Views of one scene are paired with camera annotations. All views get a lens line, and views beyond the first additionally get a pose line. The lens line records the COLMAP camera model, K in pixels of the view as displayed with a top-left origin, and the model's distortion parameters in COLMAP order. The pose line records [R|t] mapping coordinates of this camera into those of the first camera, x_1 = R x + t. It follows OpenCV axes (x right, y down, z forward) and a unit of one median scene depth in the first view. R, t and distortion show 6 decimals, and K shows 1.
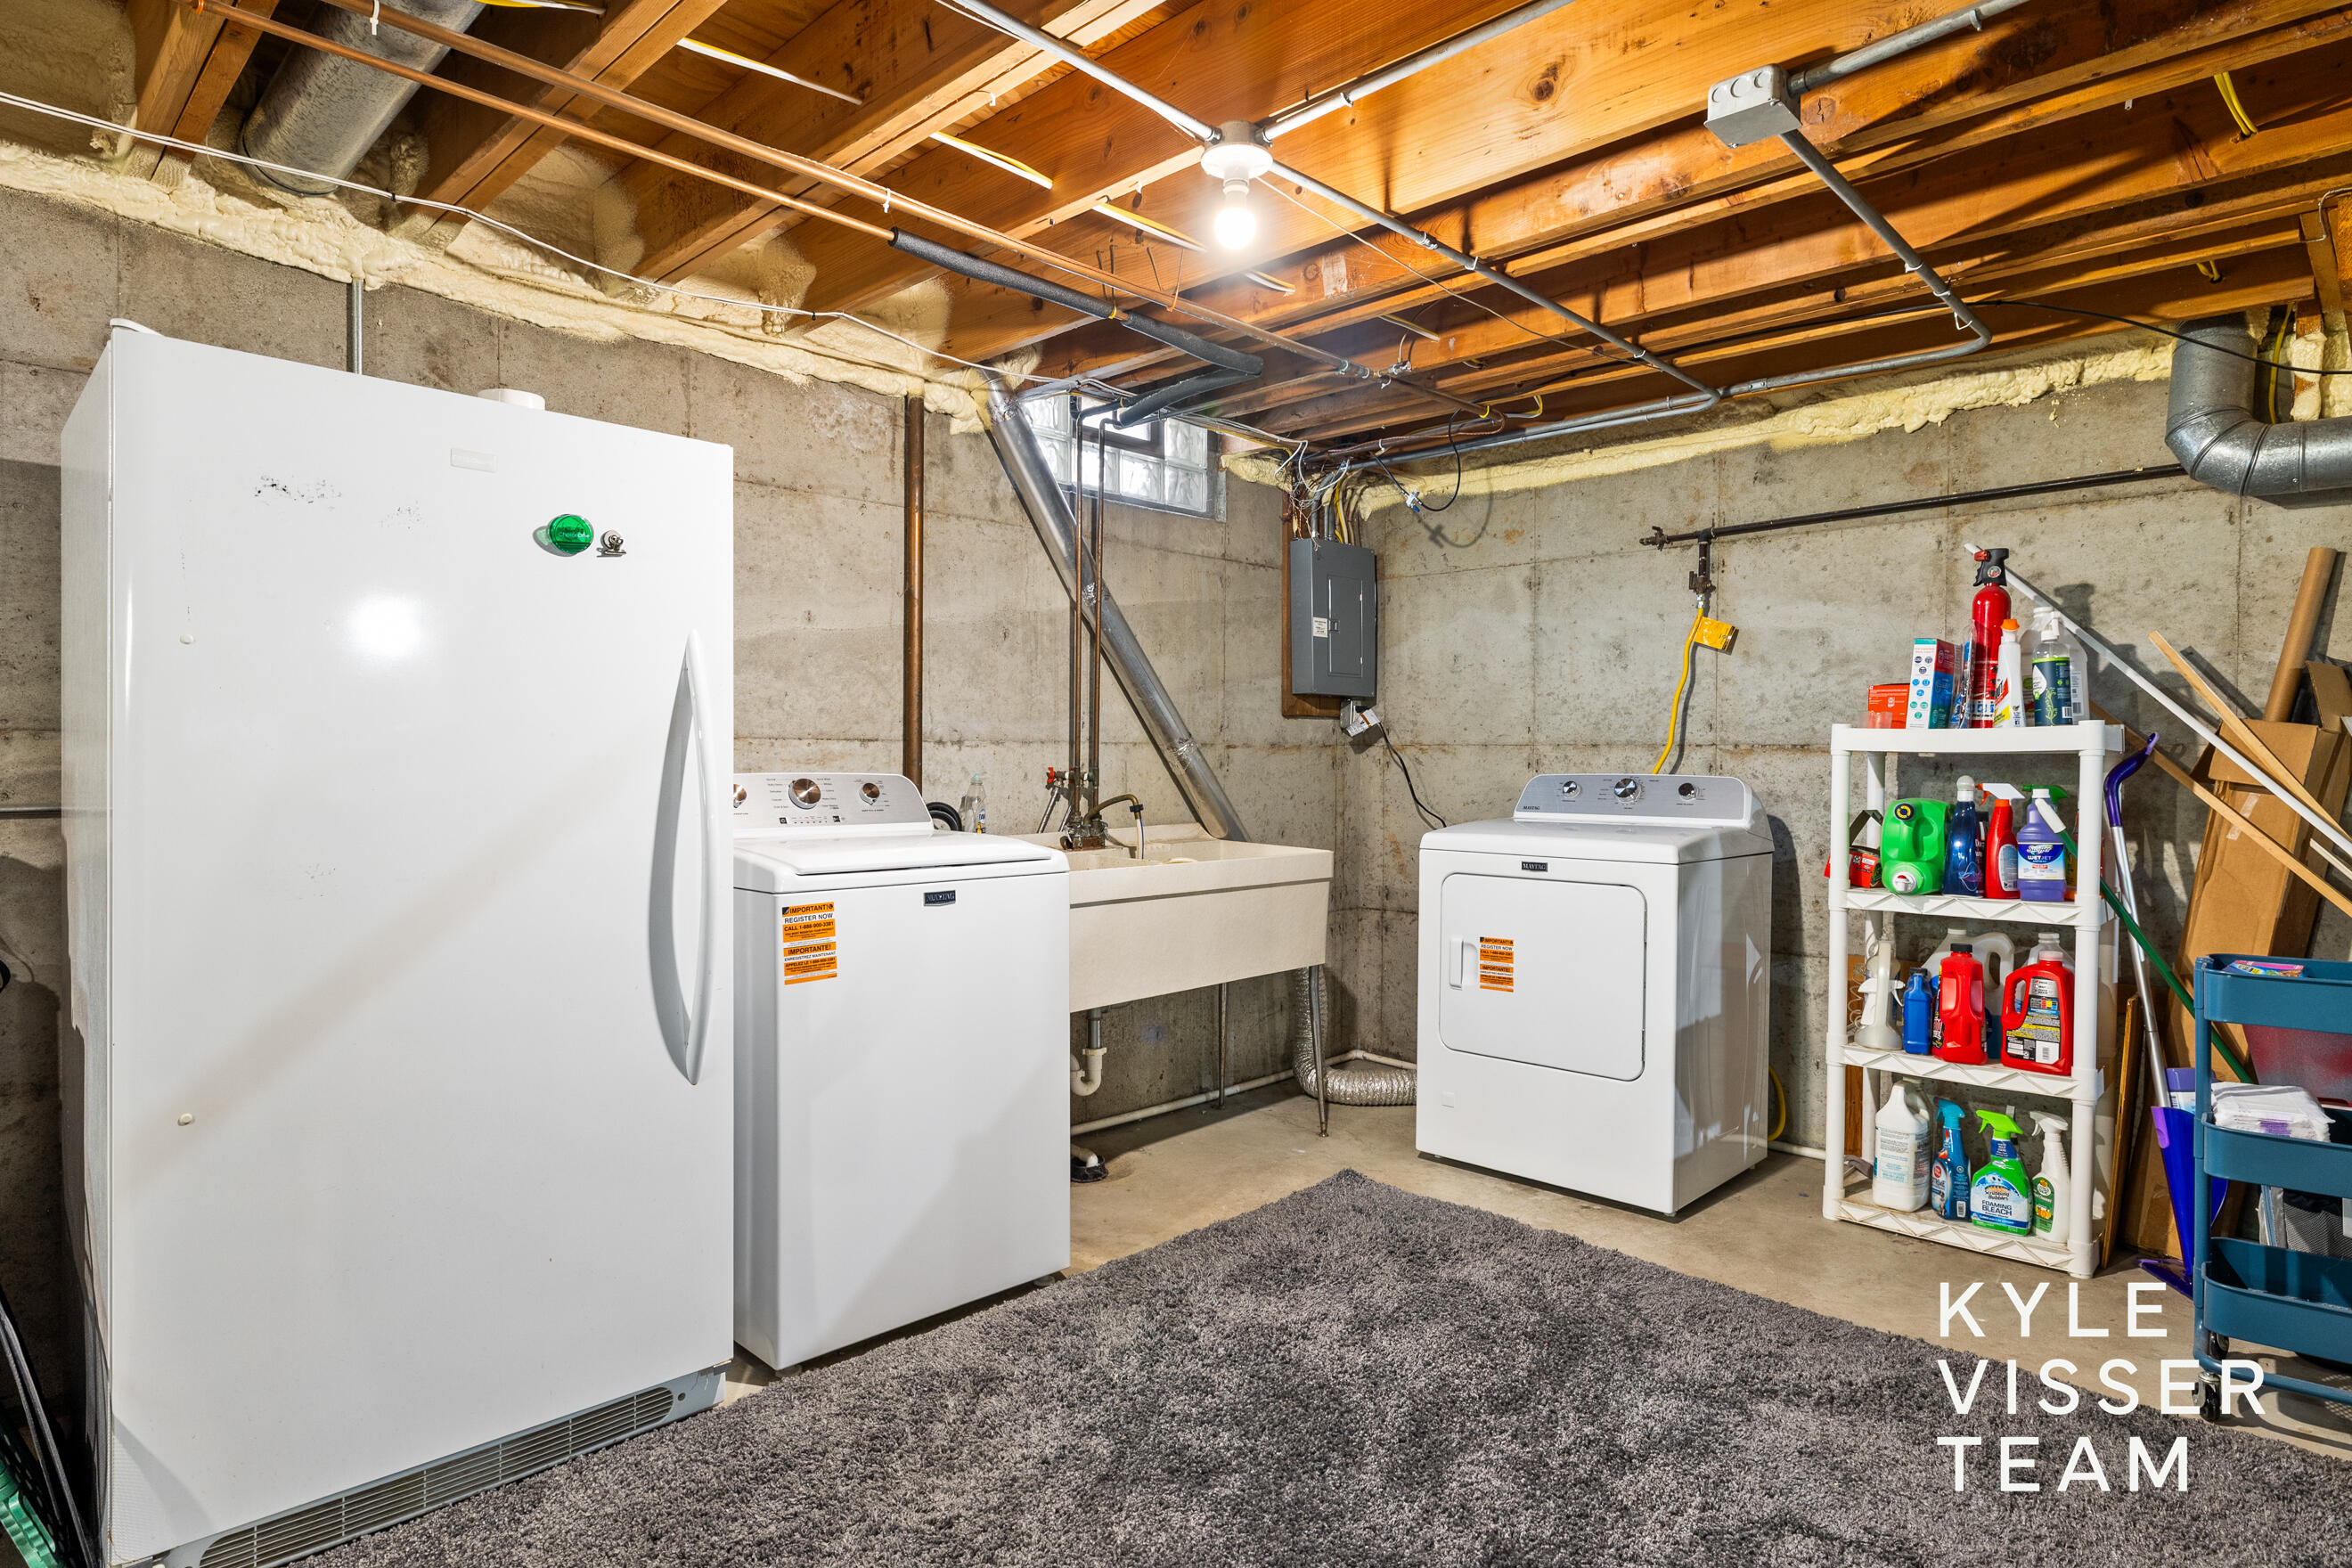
lens RADIAL K [[1262.4, 0, 1169.4], [0, 1262.4, 776.5], [0, 0, 1]] dist [-0.002809, 0.001282]
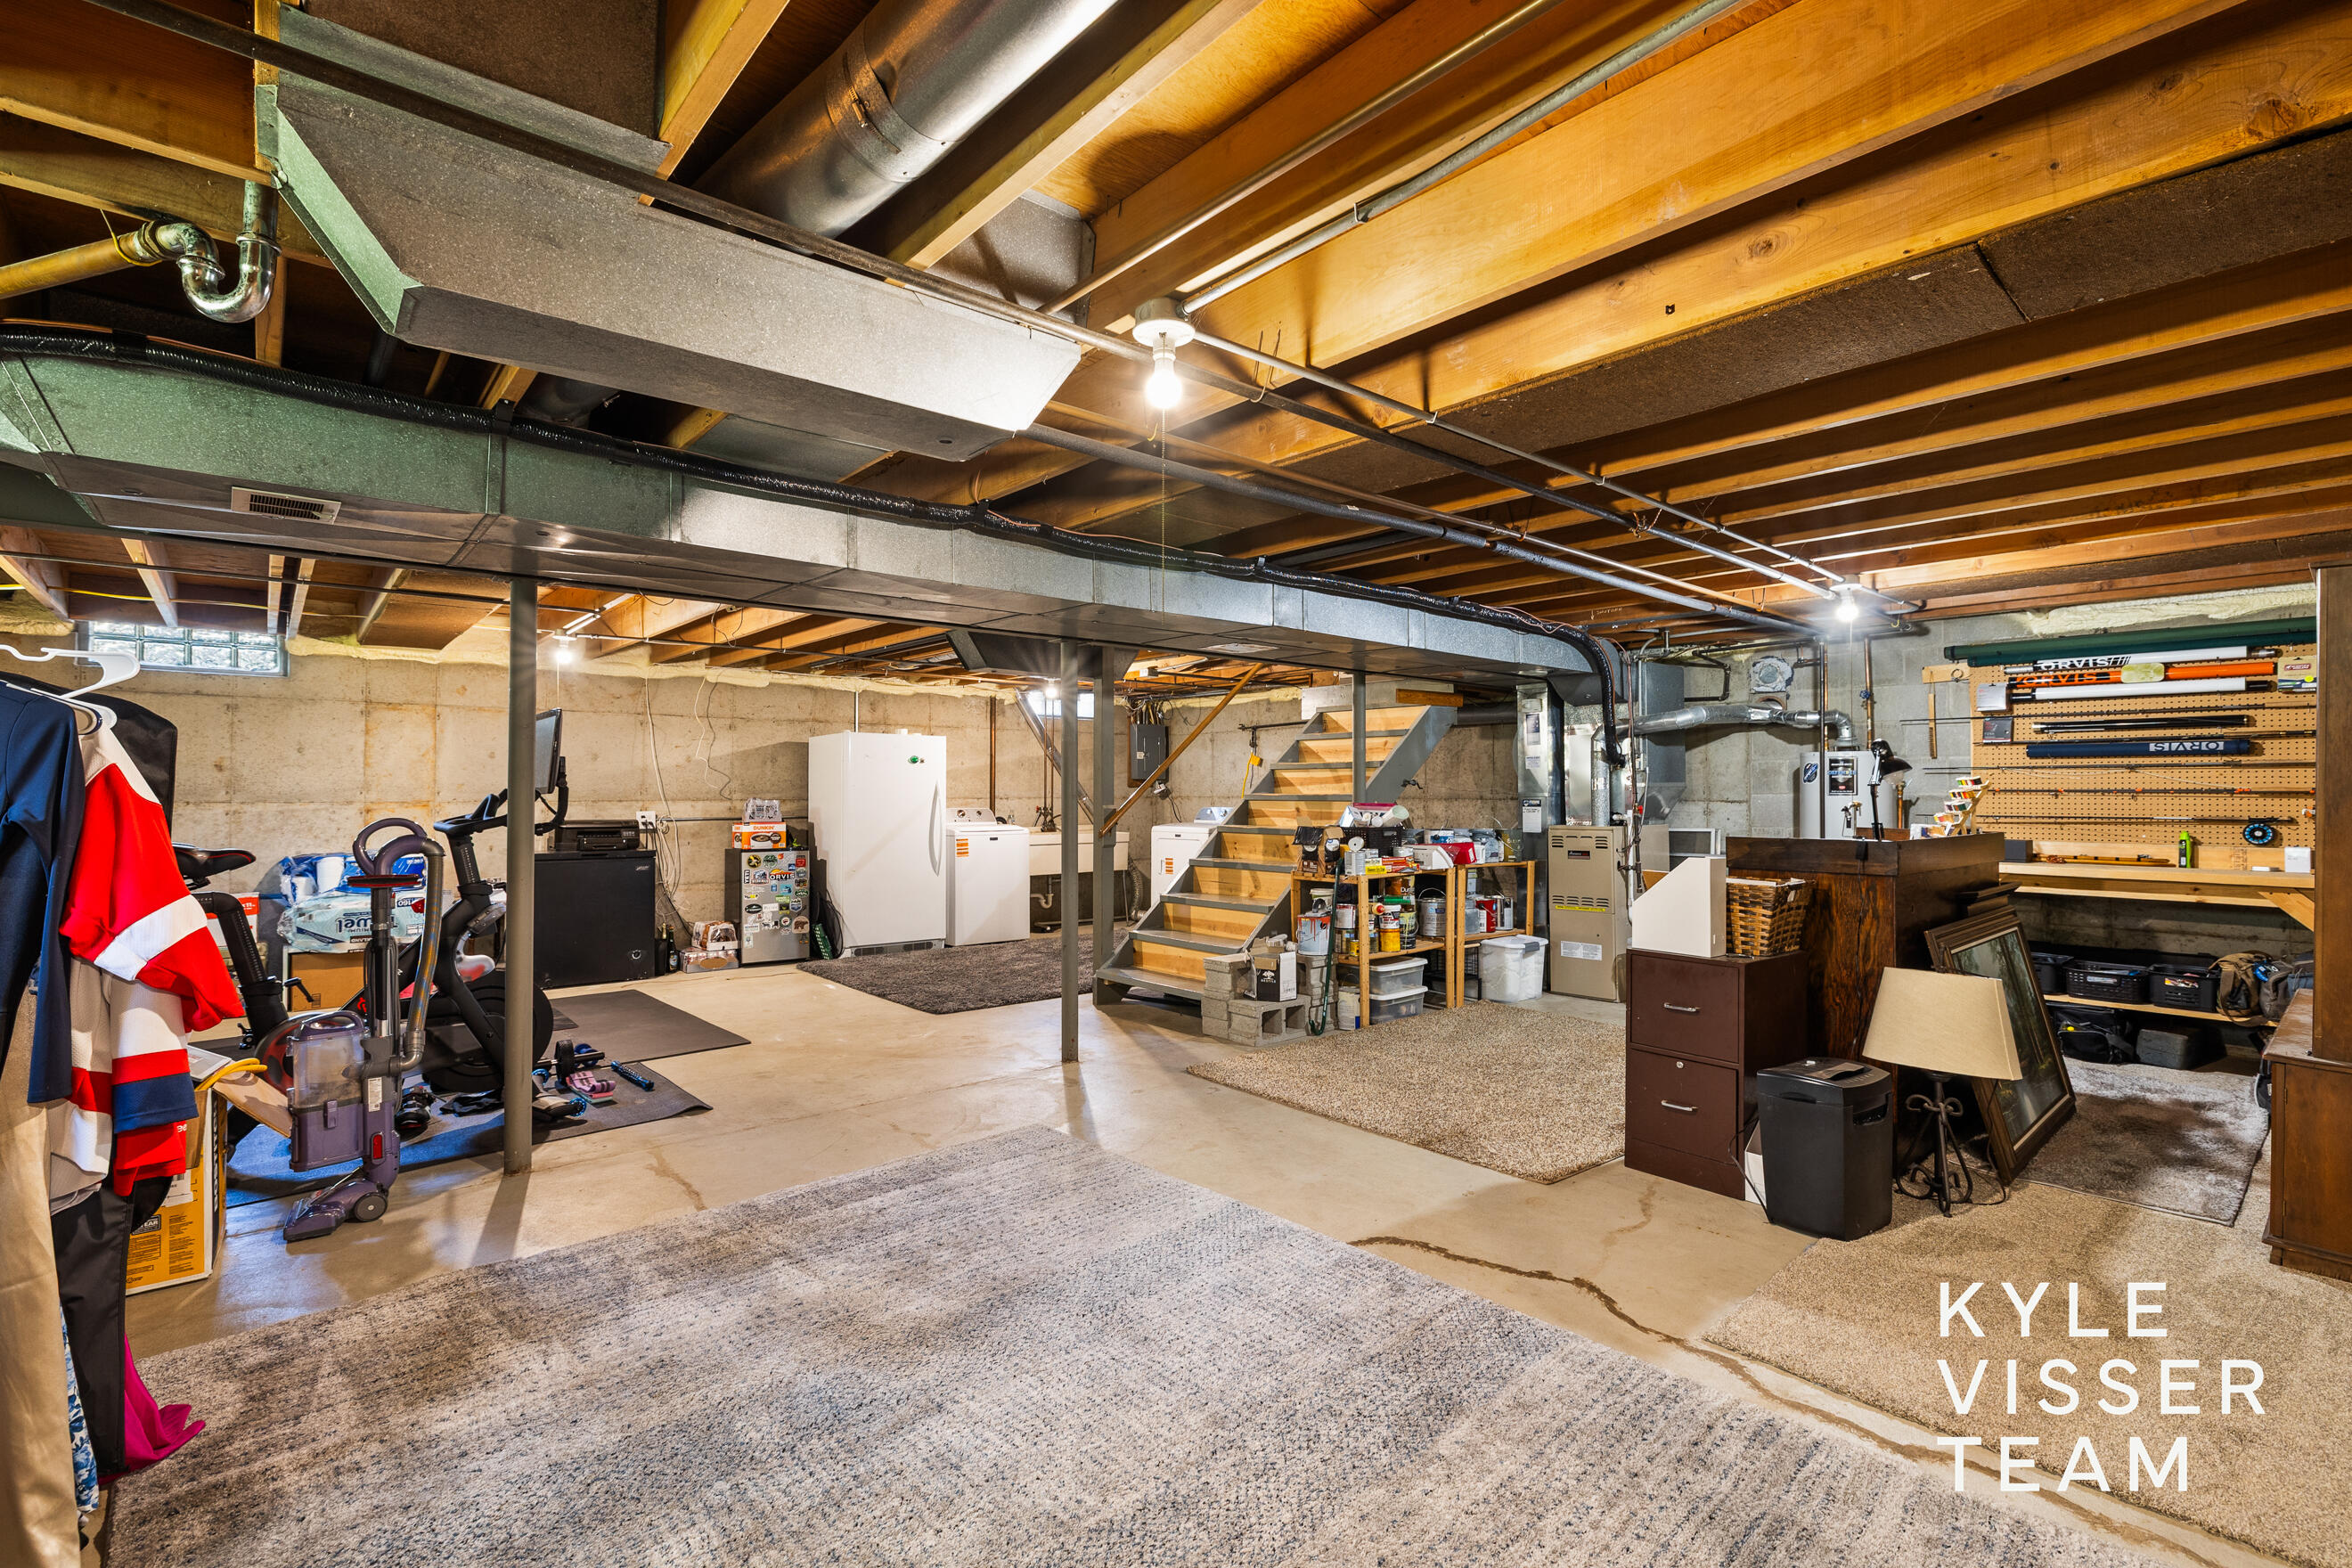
lens RADIAL K [[1054.3, 0, 1180.2], [0, 1054.3, 790.2], [0, 0, 1]] dist [-0.001104, -0.000093]
pose [[0.997403, -0.005400, -0.071815, 0.499893], [0.004248, 0.999860, -0.016186, -0.002487], [0.071893, 0.015839, 0.997287, -1.775808]]
